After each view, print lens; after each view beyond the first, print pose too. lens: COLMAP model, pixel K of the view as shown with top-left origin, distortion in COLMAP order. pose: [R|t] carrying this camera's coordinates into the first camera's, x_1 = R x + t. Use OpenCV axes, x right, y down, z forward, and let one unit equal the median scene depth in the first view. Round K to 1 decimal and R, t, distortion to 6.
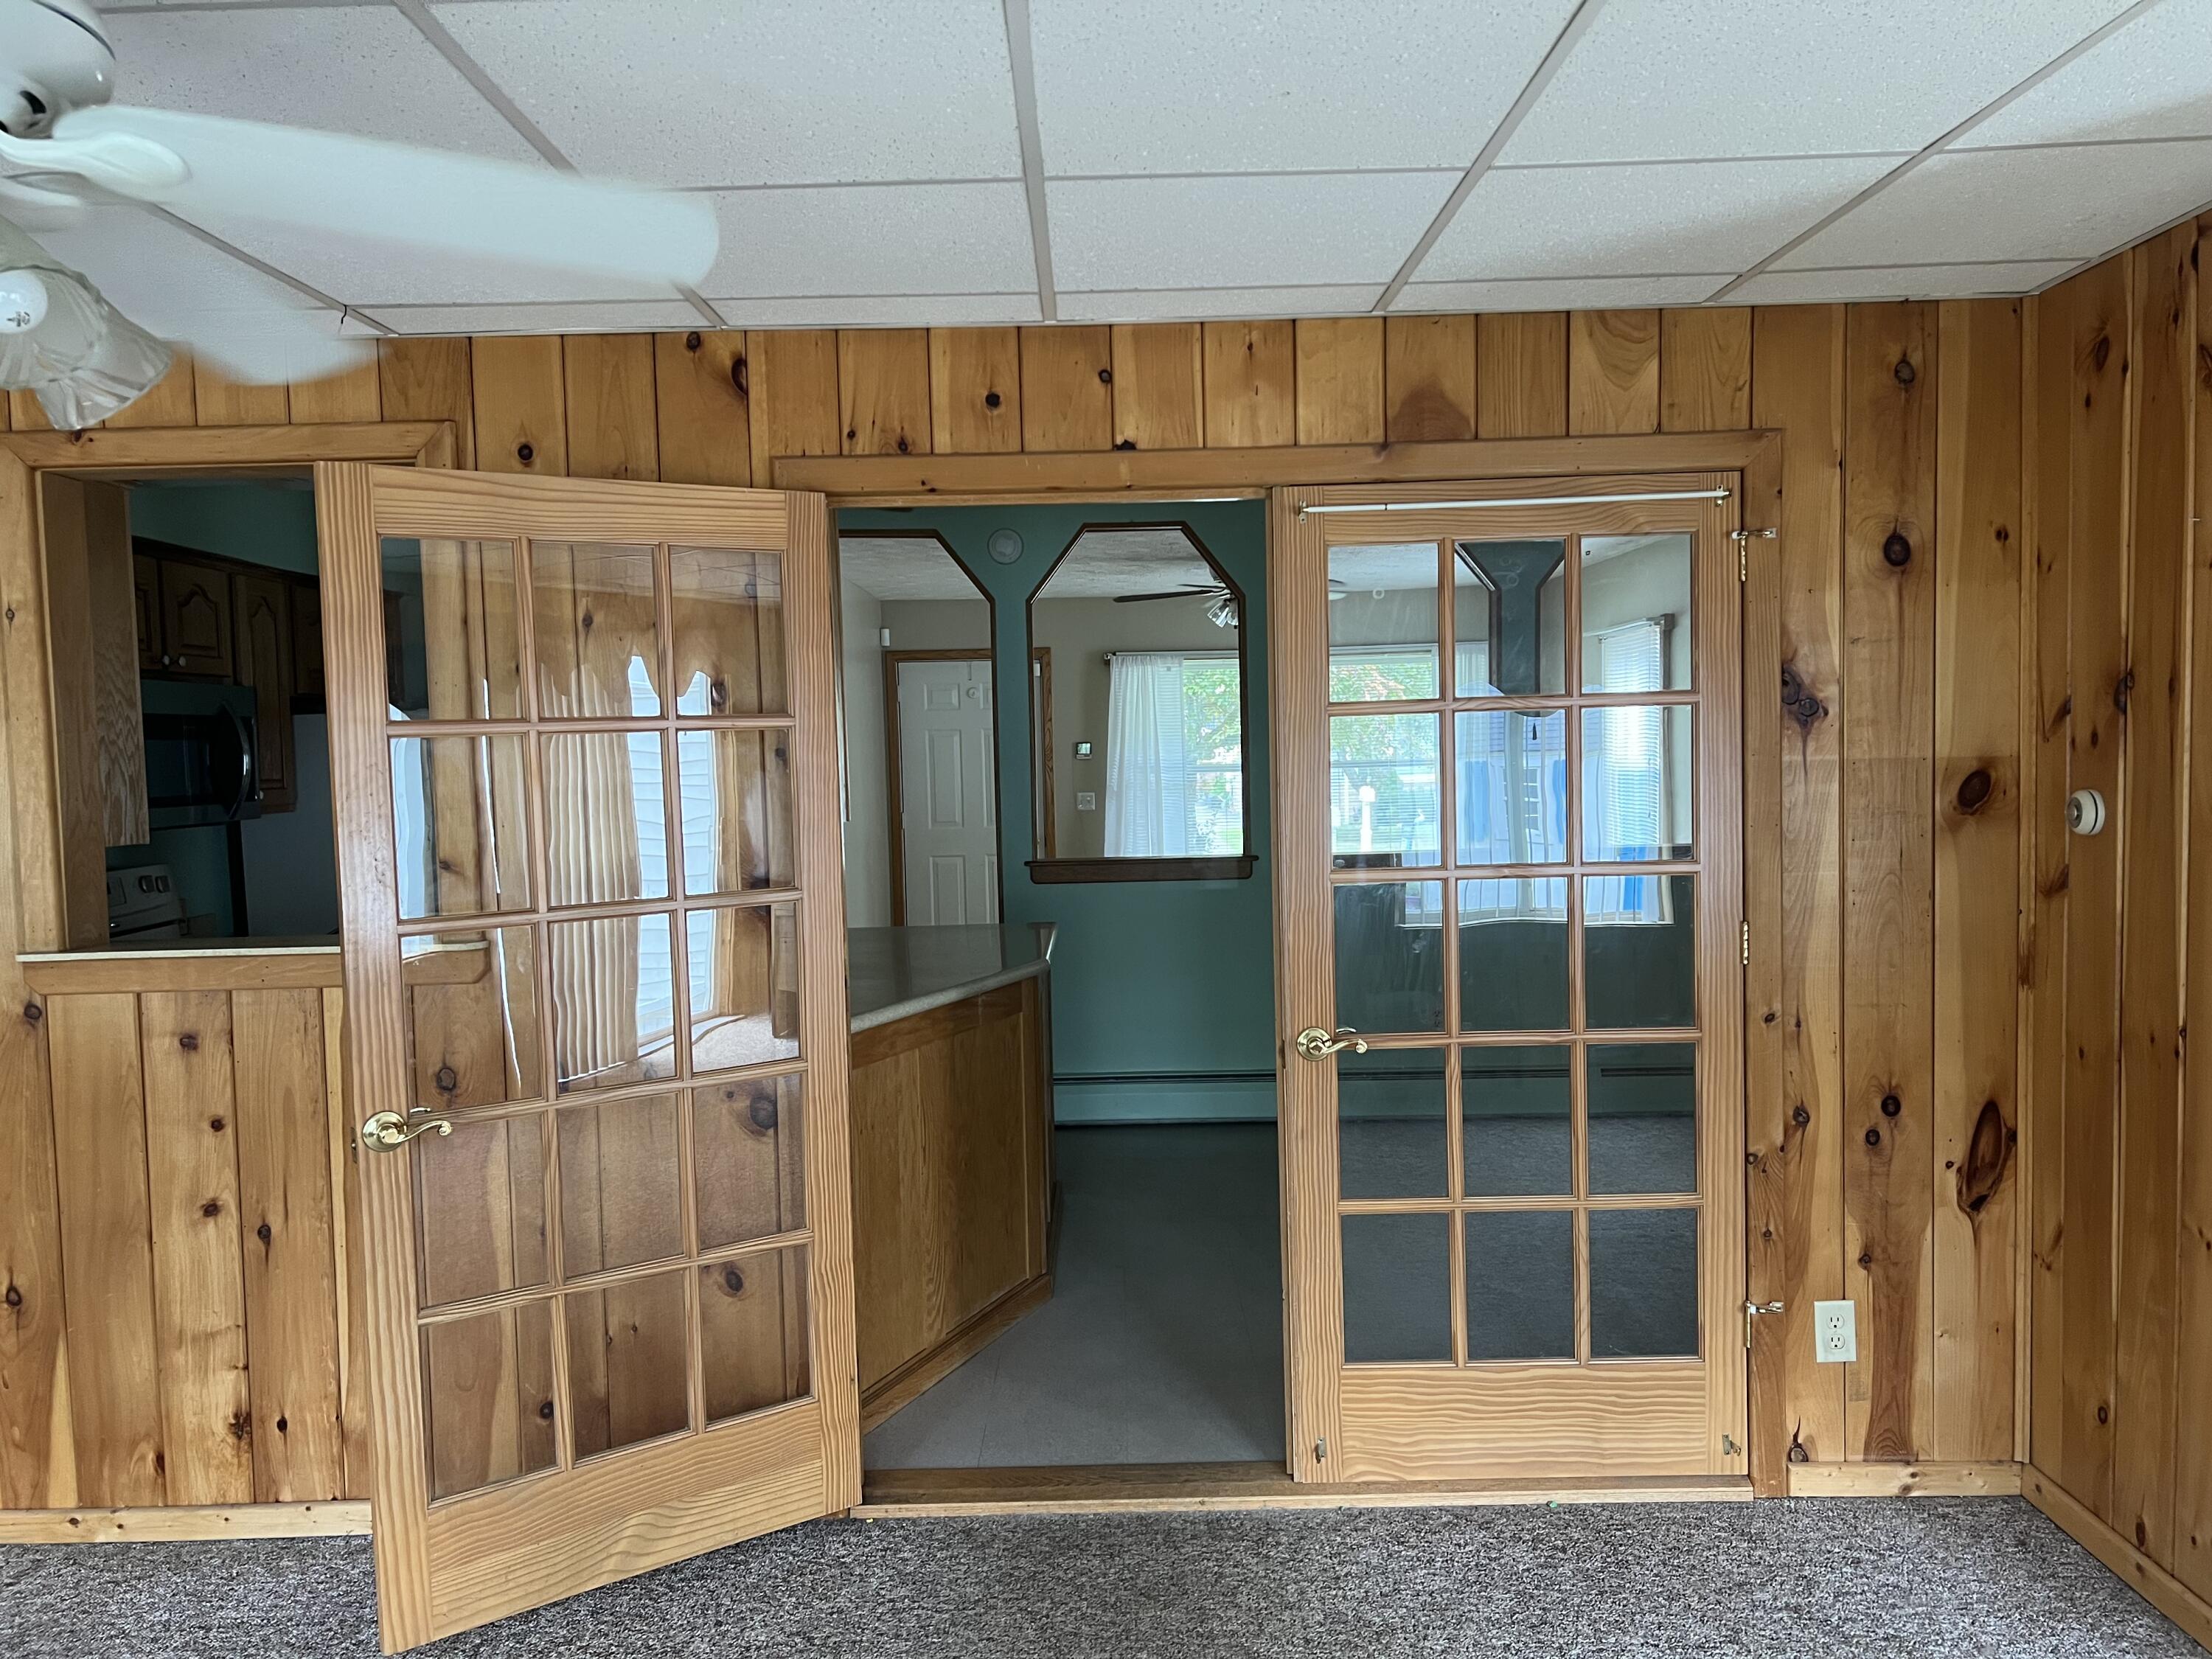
lens RADIAL K [[1680.7, 0, 1110.4], [0, 1680.7, 806.1], [0, 0, 1]] dist [0.083152, -0.087091]
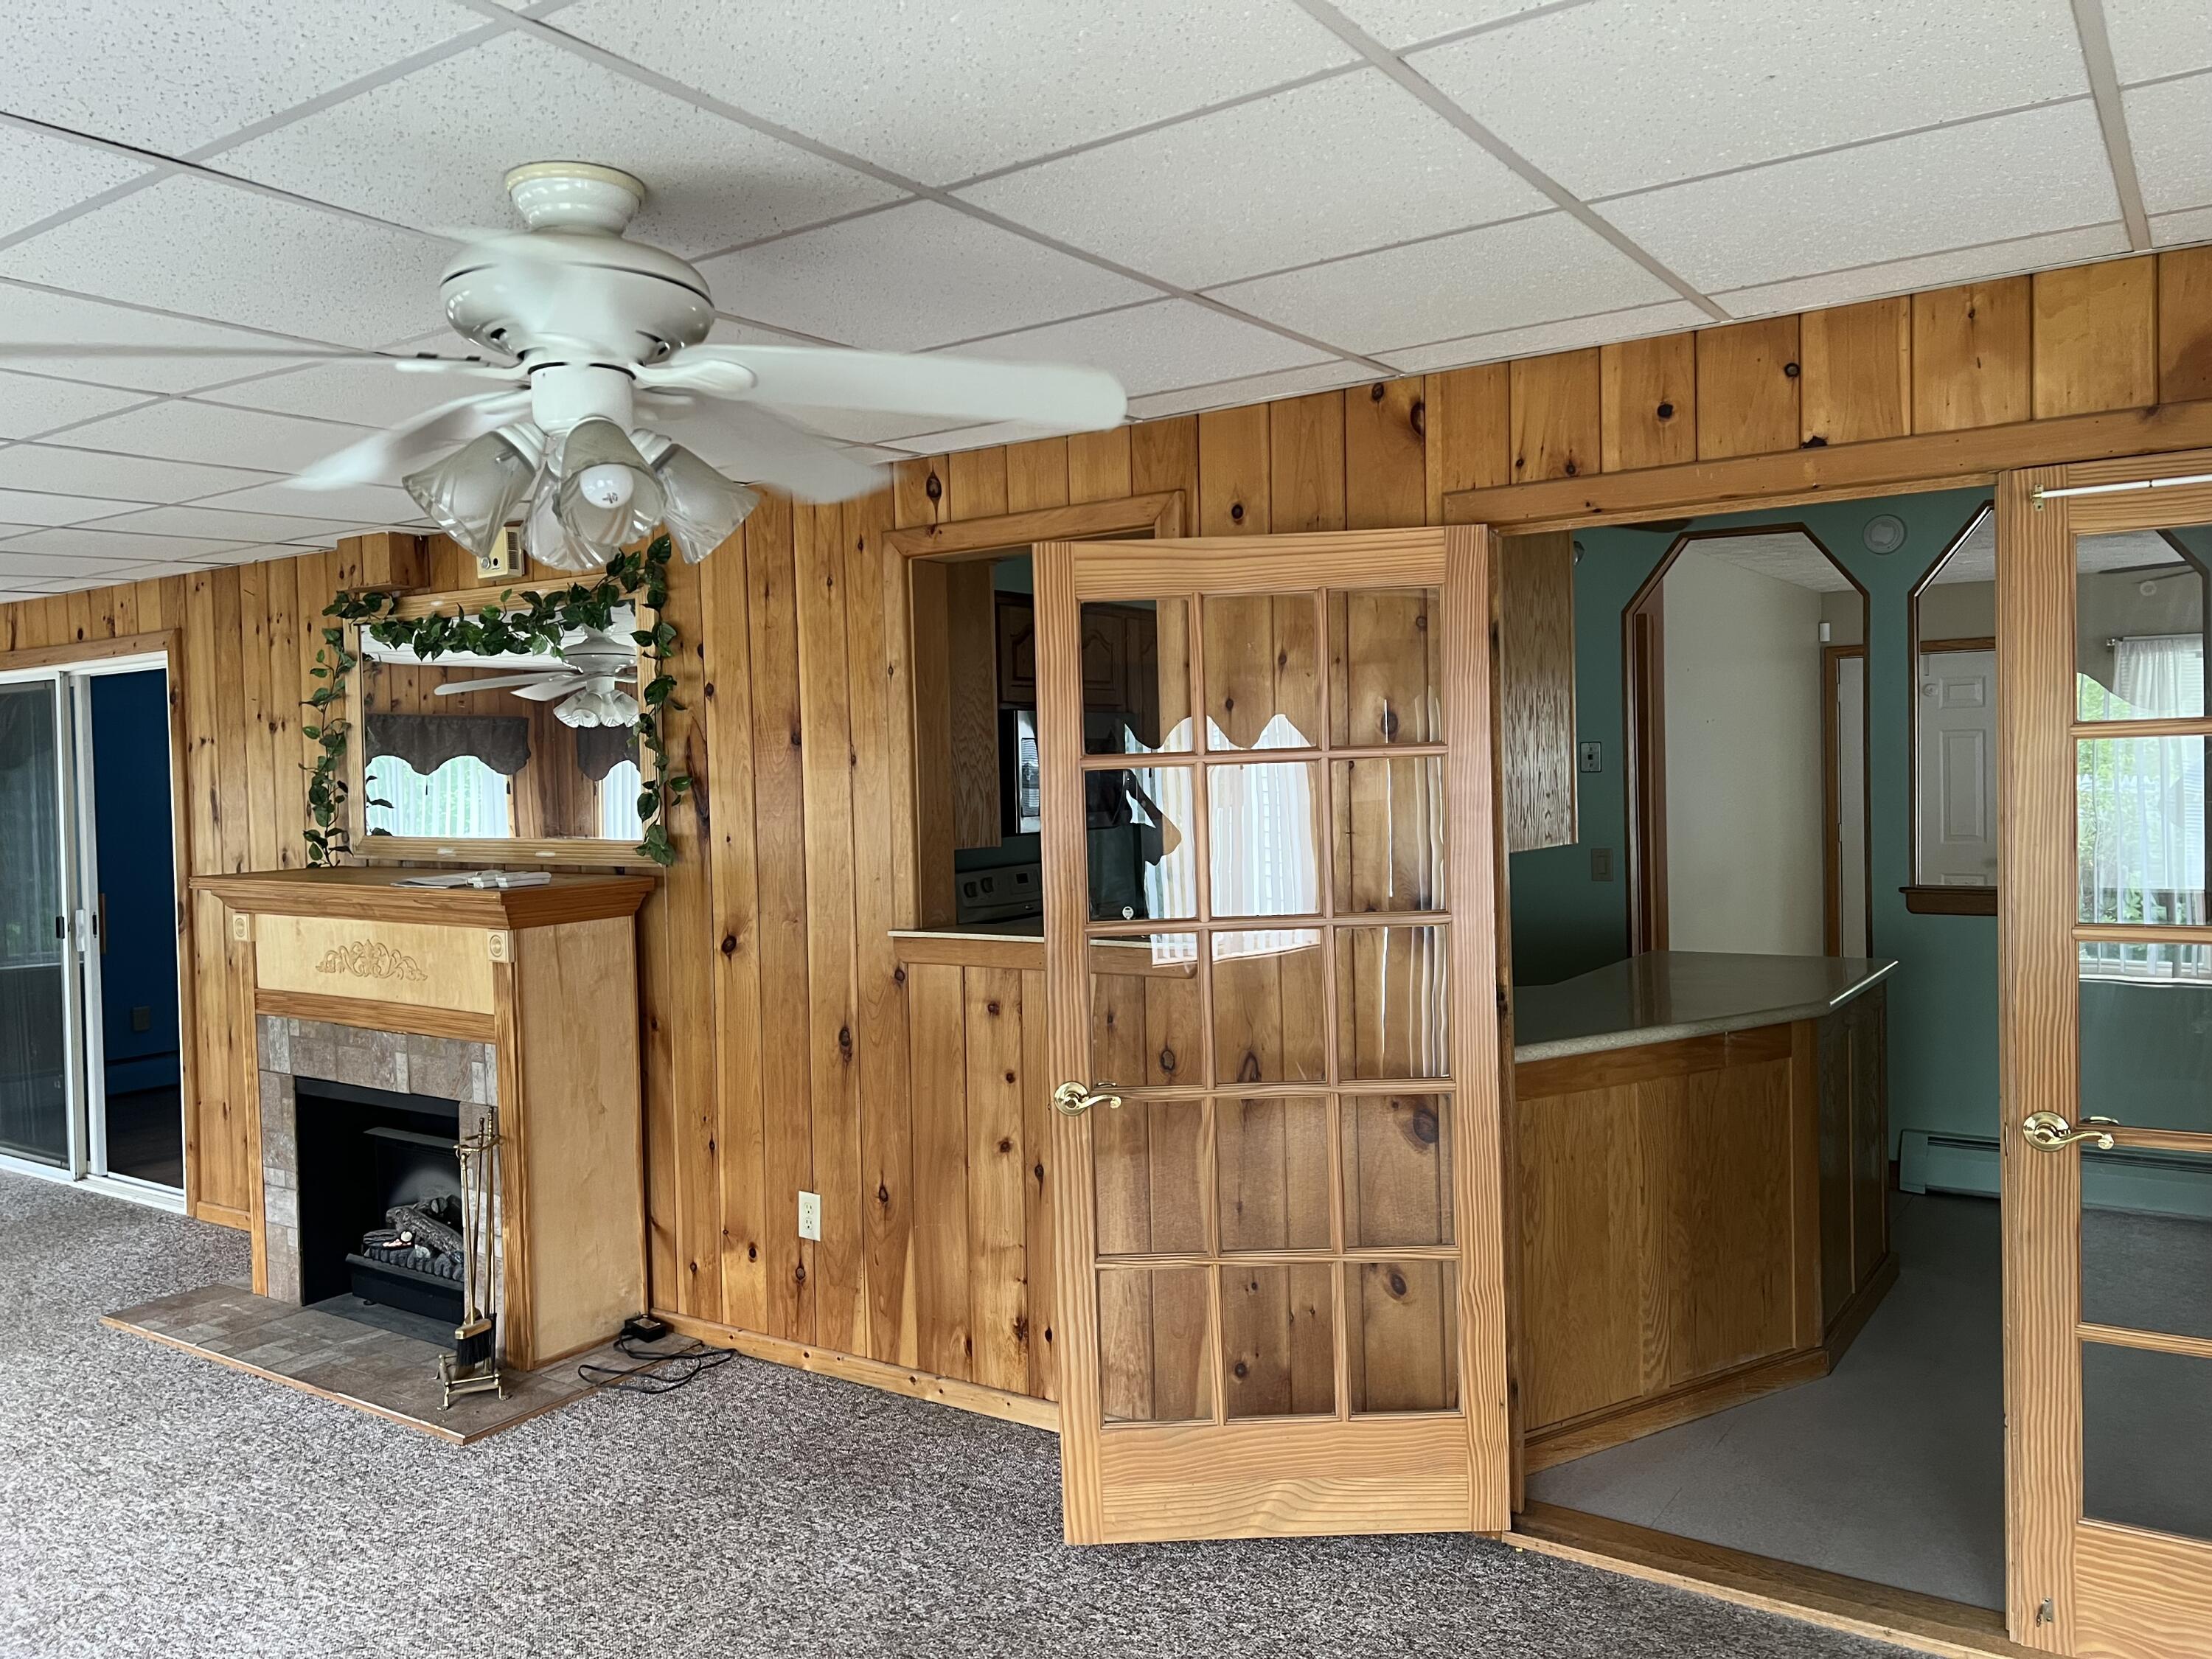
lens RADIAL K [[1680.7, 0, 1099.1], [0, 1680.7, 787.7], [0, 0, 1]] dist [0.083152, -0.087091]
pose [[0.826705, 0.009904, -0.562549, 0.210846], [-0.016376, 0.999845, -0.006462, -0.016232], [0.562398, 0.014554, 0.826739, 0.028551]]
